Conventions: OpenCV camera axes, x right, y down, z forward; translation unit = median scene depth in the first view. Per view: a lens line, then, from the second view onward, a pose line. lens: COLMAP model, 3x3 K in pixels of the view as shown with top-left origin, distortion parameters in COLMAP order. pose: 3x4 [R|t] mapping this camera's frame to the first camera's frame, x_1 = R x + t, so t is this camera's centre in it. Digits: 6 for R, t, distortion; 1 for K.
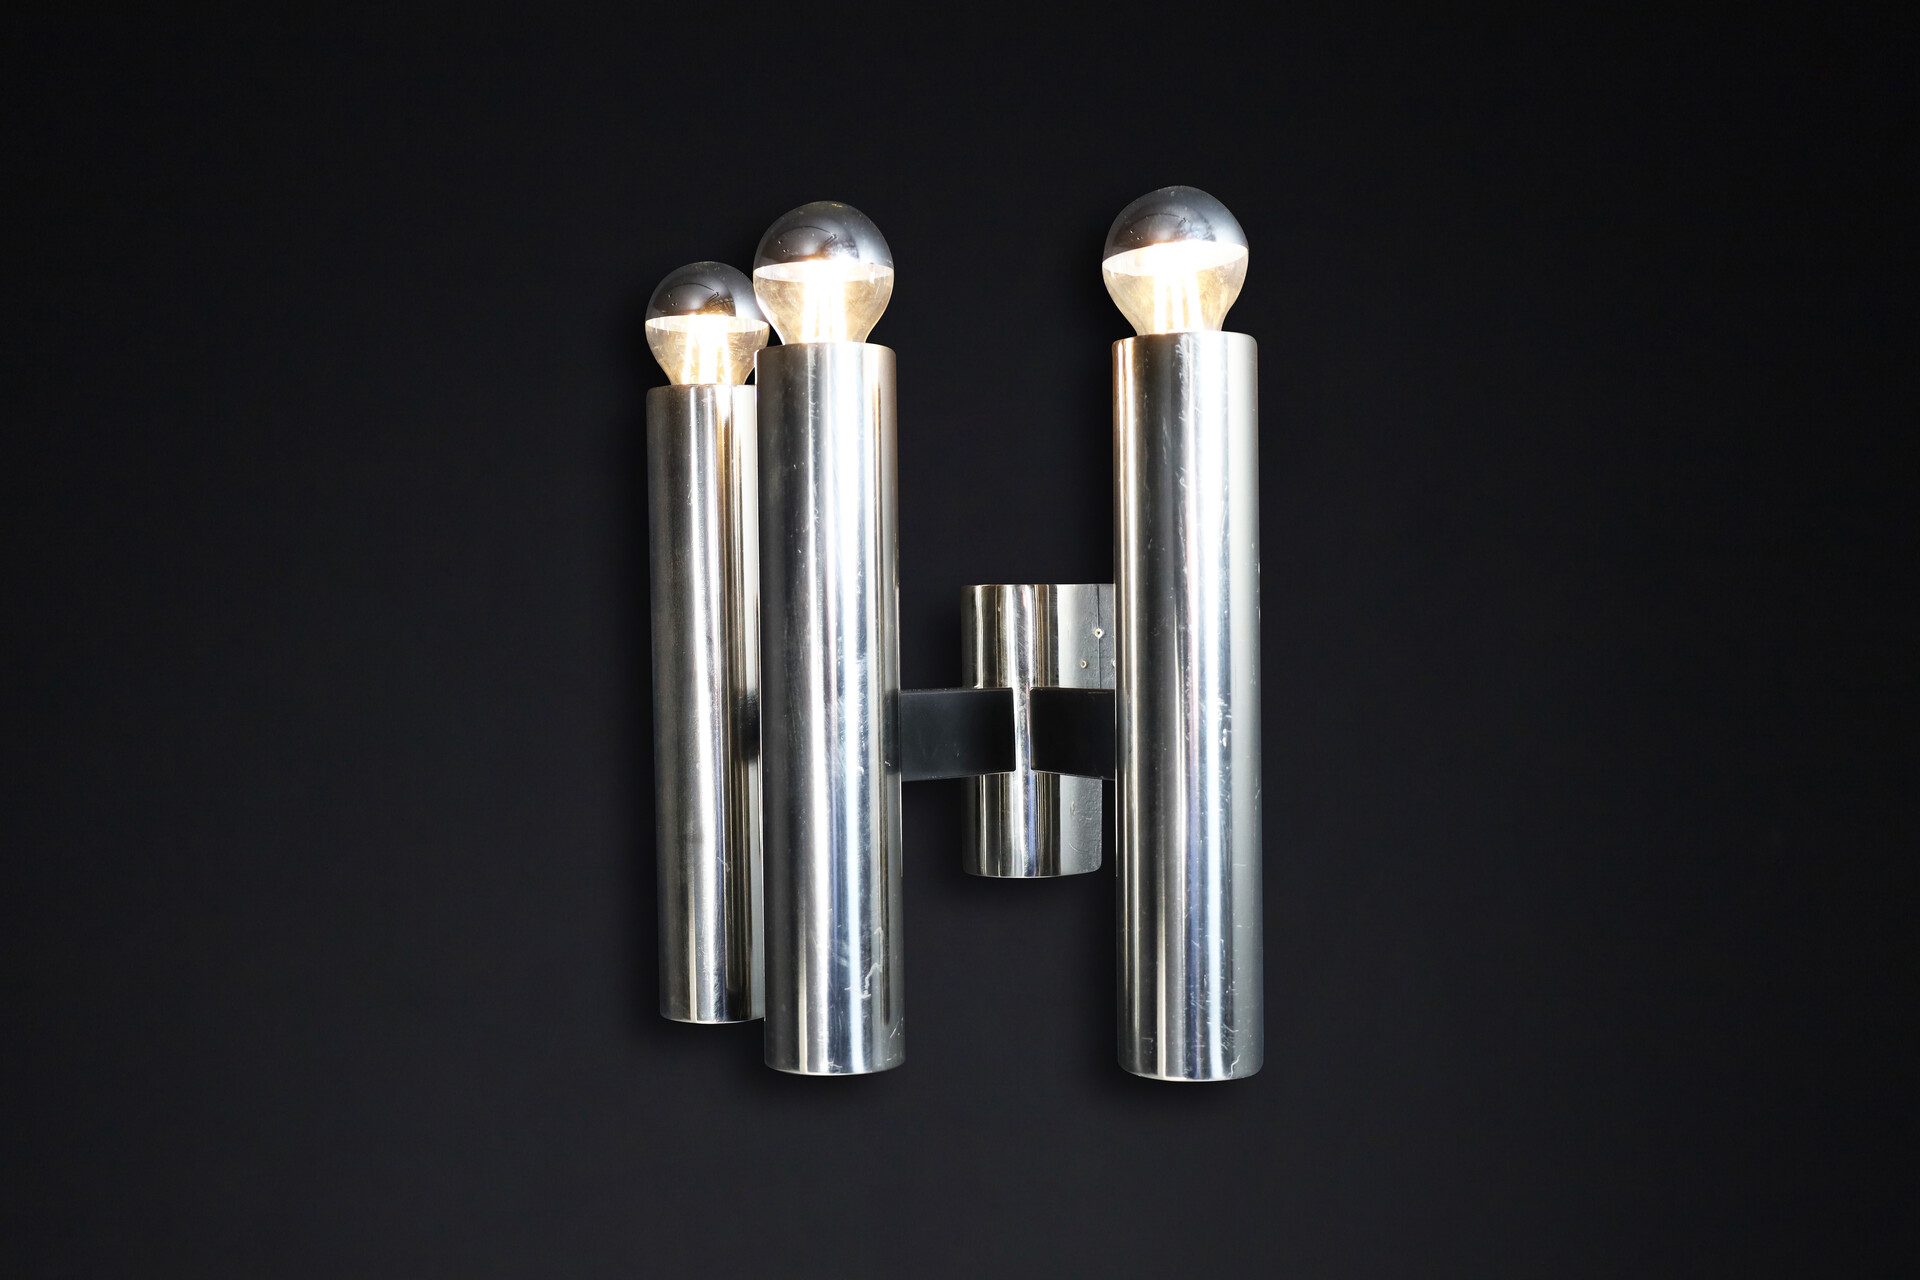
lens RADIAL K [[1818.2, 0, 945.6], [0, 1818.2, 647.1], [0, 0, 1]] dist [0.016309, 0.000000]
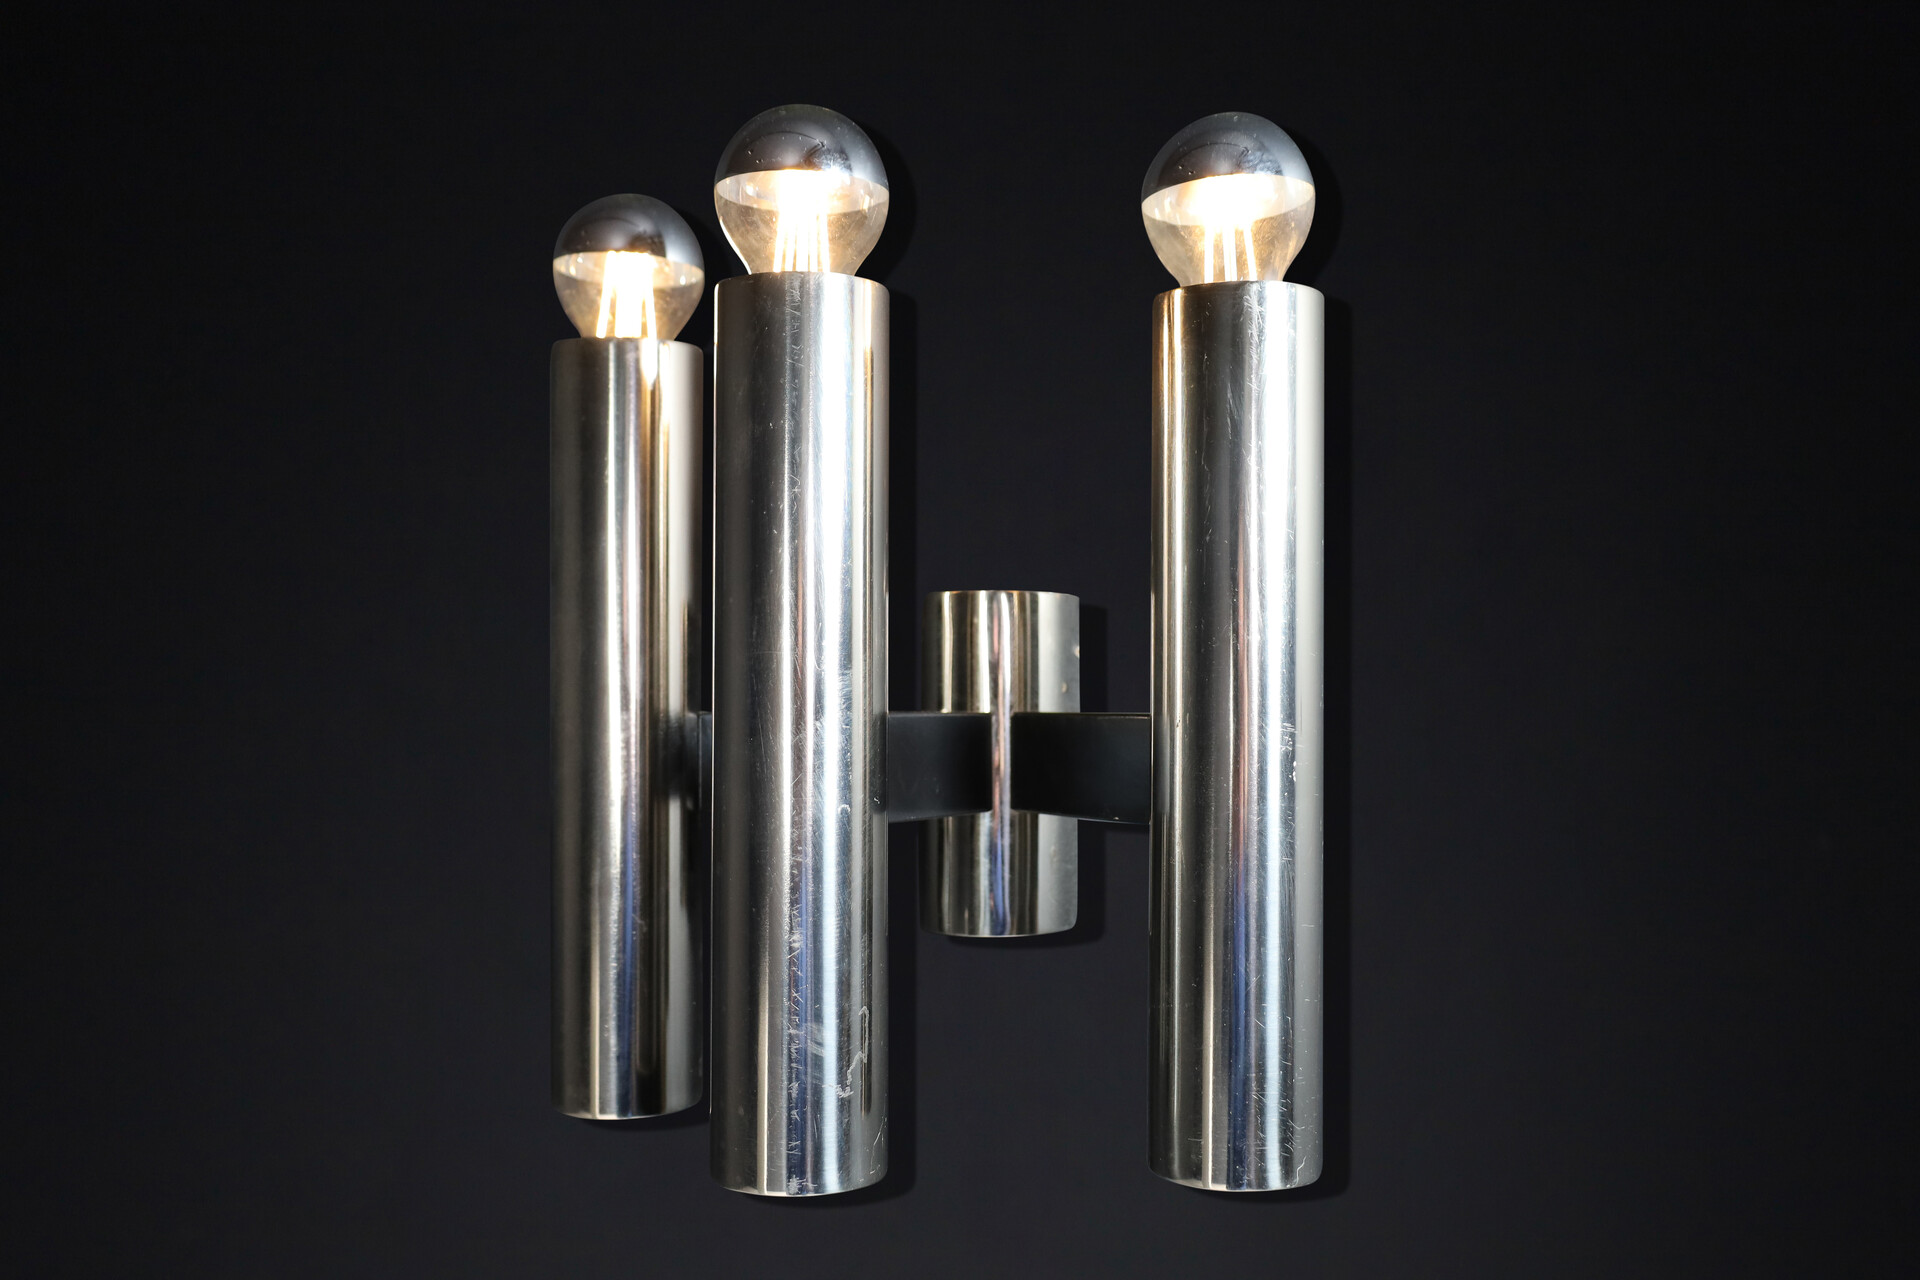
lens RADIAL K [[1638.5, 0, 967.3], [0, 1638.5, 647.8], [0, 0, 1]] dist [-0.008166, -0.005843]
pose [[0.987276, 0.021437, 0.157565, -0.106049], [-0.016720, 0.999373, -0.031206, 0.018476], [-0.158136, 0.028175, 0.987015, 0.277074]]
